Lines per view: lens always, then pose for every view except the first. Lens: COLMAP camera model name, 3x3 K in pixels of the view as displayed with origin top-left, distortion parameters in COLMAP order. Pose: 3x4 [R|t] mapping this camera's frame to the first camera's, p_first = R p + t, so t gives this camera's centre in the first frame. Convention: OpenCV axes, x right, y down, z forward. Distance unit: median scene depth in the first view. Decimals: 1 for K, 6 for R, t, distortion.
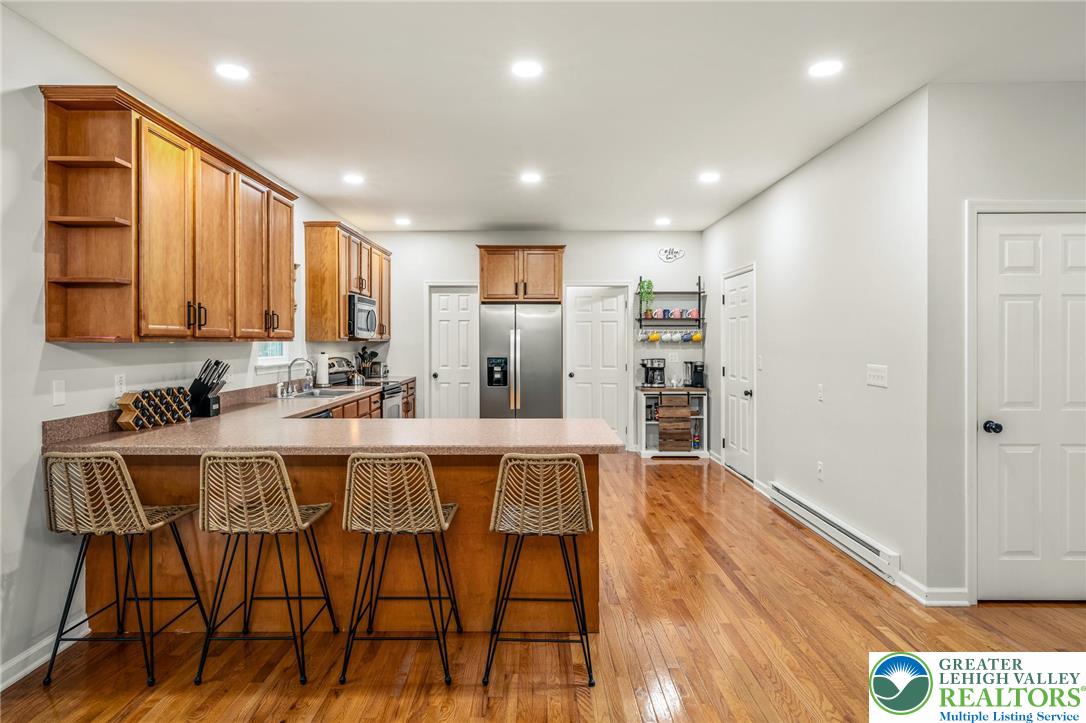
lens RADIAL K [[608.1, 0, 540.1], [0, 608.1, 344.7], [0, 0, 1]] dist [0.001207, -0.000224]
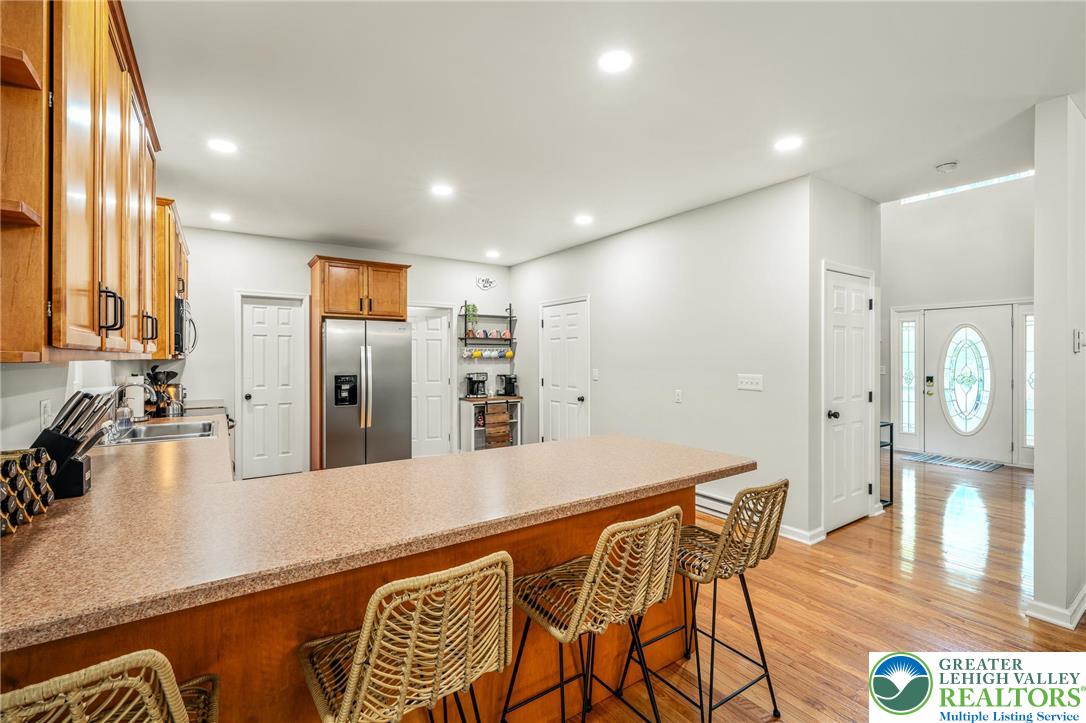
lens RADIAL K [[470.1, 0, 546.5], [0, 470.1, 357.4], [0, 0, 1]] dist [0.000105, -0.000043]
pose [[0.824448, -0.002259, 0.565934, -0.209435], [0.005970, 0.999971, -0.004705, -0.001378], [-0.565907, 0.007258, 0.824437, 0.195514]]
